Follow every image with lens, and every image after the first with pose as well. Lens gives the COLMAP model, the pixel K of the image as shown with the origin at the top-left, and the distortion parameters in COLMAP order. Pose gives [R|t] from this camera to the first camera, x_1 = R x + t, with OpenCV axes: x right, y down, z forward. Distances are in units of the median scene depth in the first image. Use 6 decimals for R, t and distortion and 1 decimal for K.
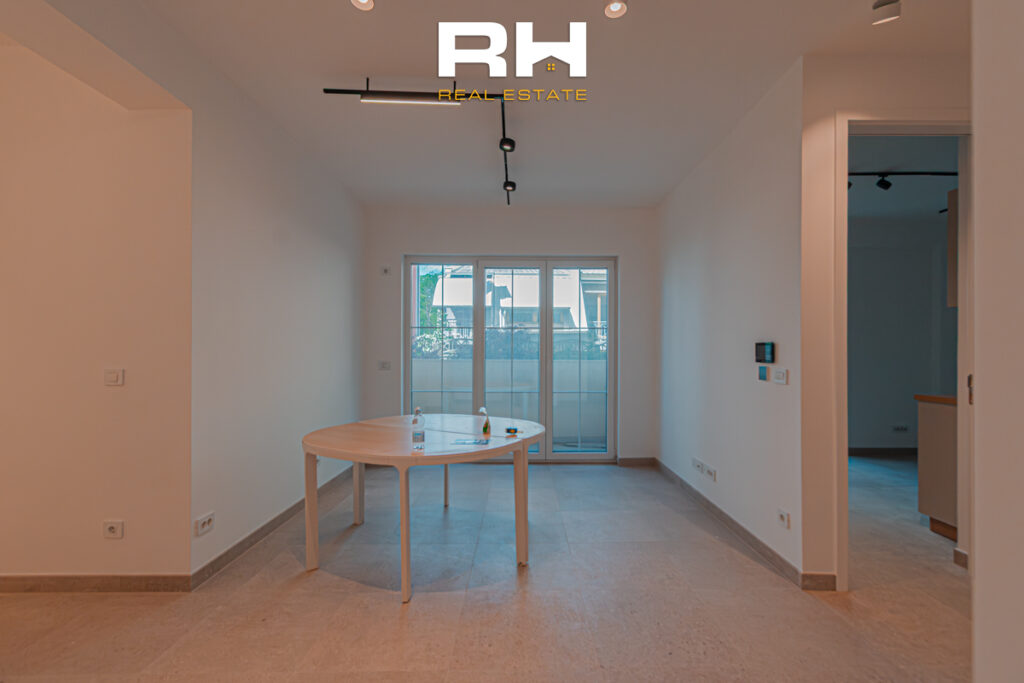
lens RADIAL K [[460.5, 0, 513.0], [0, 460.5, 343.3], [0, 0, 1]] dist [-0.005947, -0.006425]
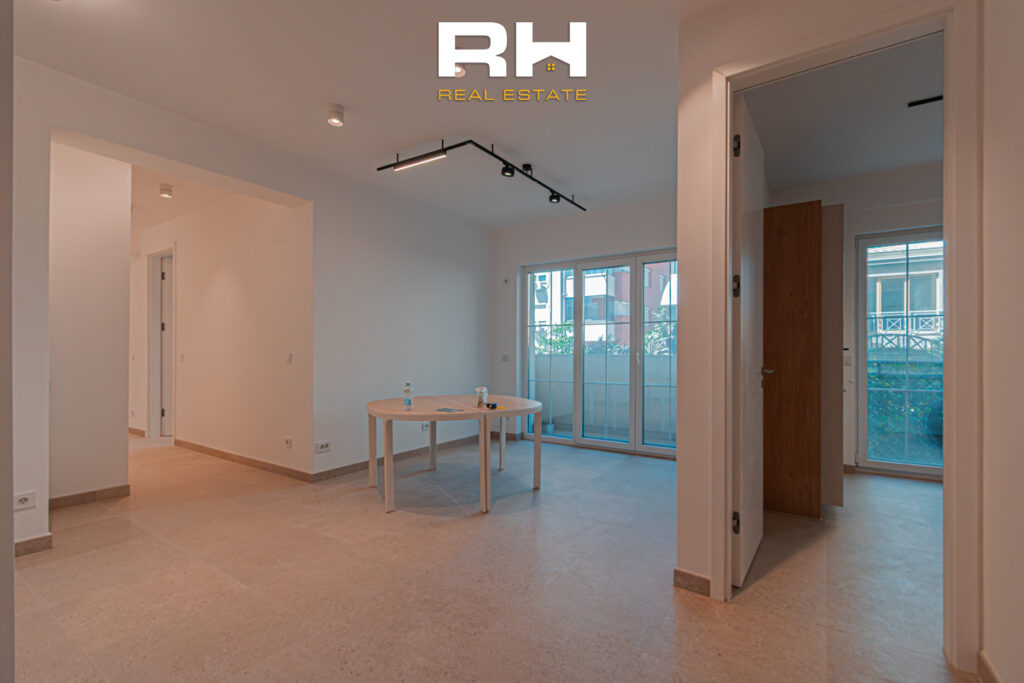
lens RADIAL K [[460.5, 0, 529.7], [0, 460.5, 350.9], [0, 0, 1]] dist [-0.005947, -0.006425]
pose [[0.825158, -0.002322, -0.564898, 0.840349], [0.010873, 0.999872, 0.011772, 0.027897], [0.564798, -0.015856, 0.825077, 0.035483]]
